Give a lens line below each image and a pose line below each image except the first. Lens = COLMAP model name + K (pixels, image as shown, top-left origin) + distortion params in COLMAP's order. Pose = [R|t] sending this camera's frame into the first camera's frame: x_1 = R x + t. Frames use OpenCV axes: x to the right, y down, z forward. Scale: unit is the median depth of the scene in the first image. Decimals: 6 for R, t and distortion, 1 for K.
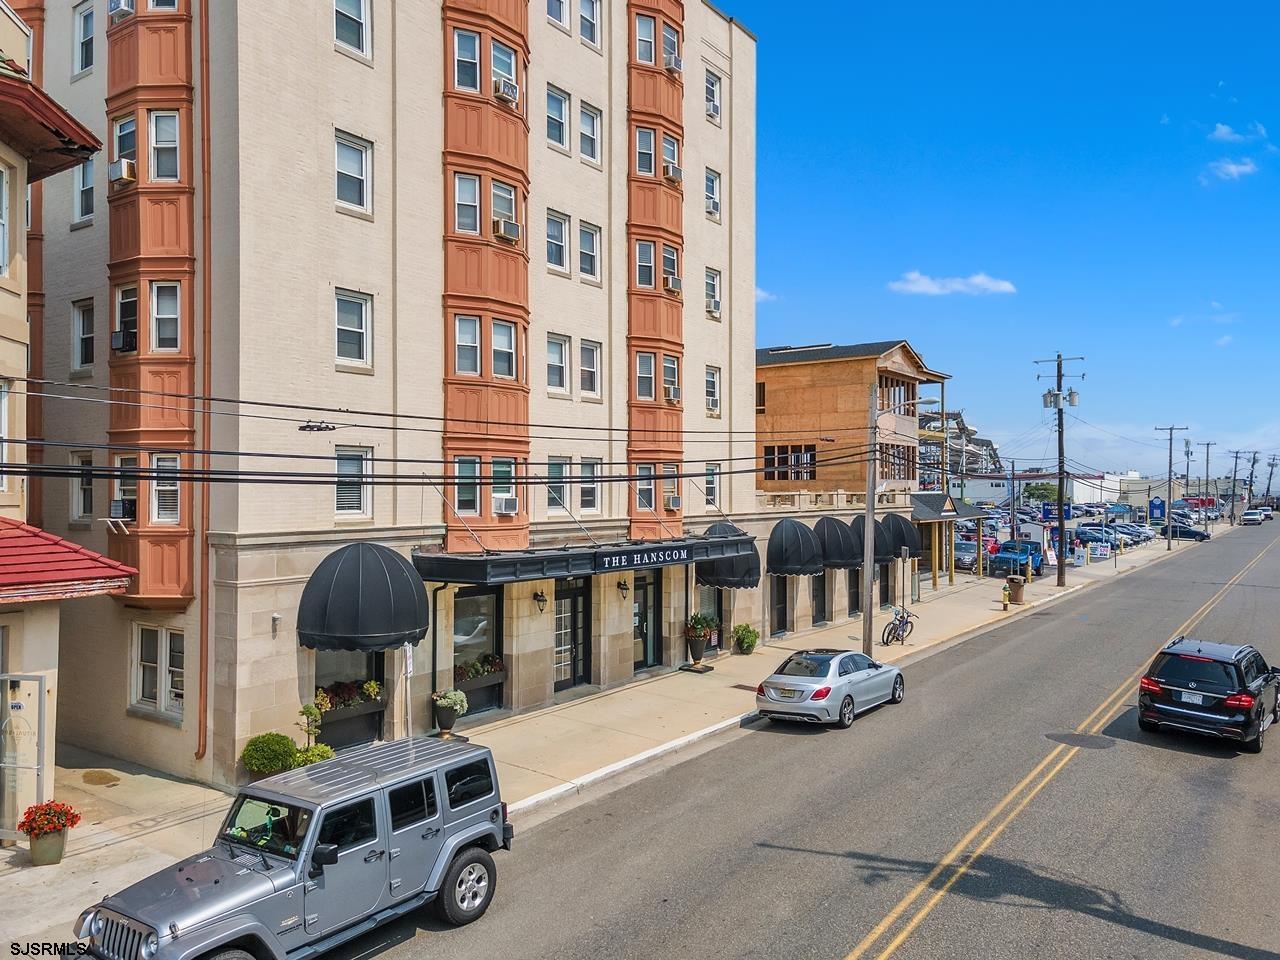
lens RADIAL K [[958.0, 0, 640.1], [0, 958.0, 474.1], [0, 0, 1]] dist [0.033723, 0.011933]
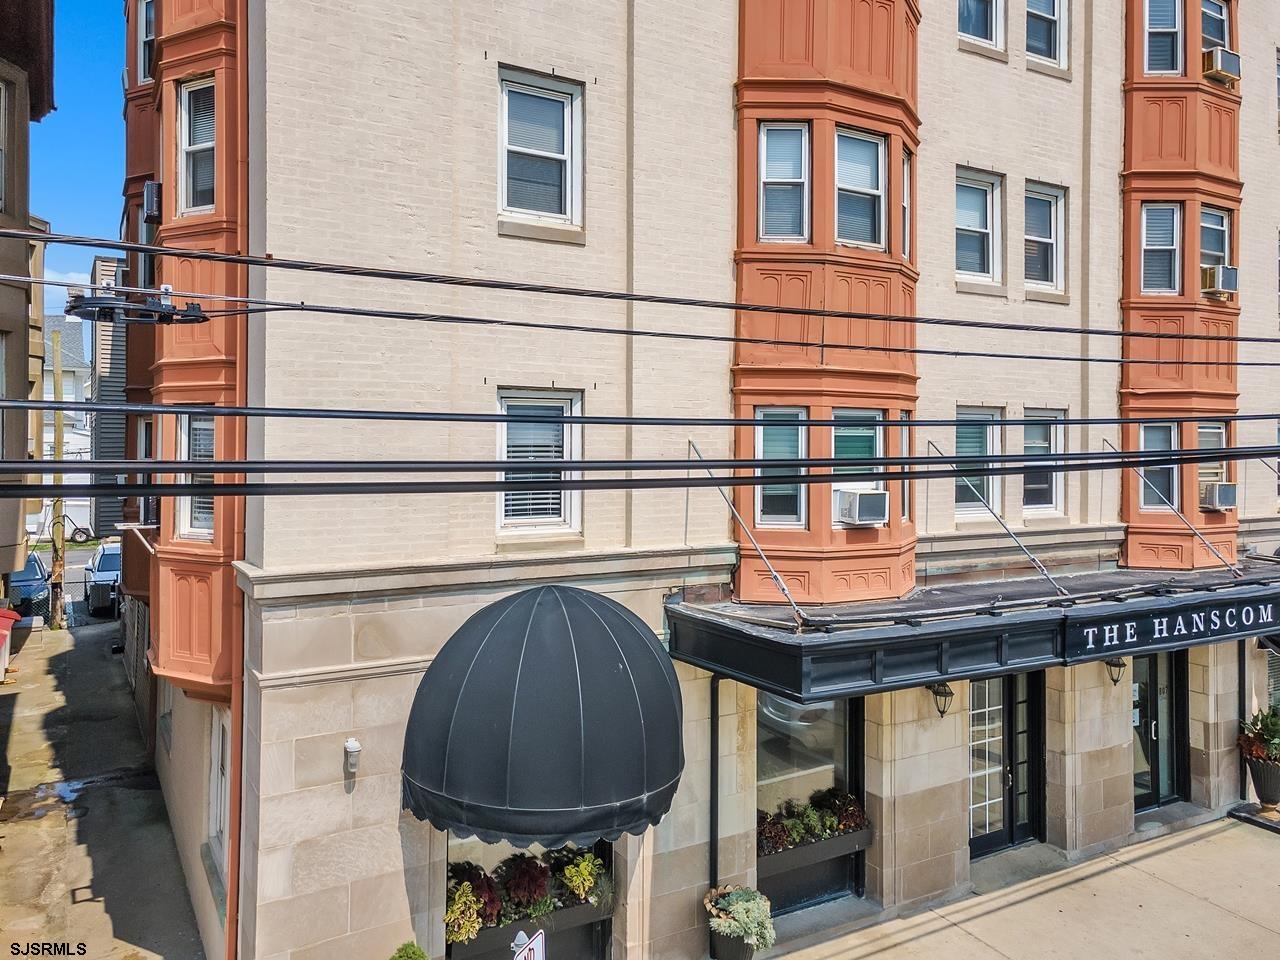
lens RADIAL K [[958.0, 0, 640.9], [0, 958.0, 440.2], [0, 0, 1]] dist [0.033723, 0.011933]
pose [[0.912253, 0.003787, -0.409610, -0.042798], [0.000538, 0.999945, 0.010442, -0.006643], [0.409627, -0.009747, 0.912201, 0.505202]]
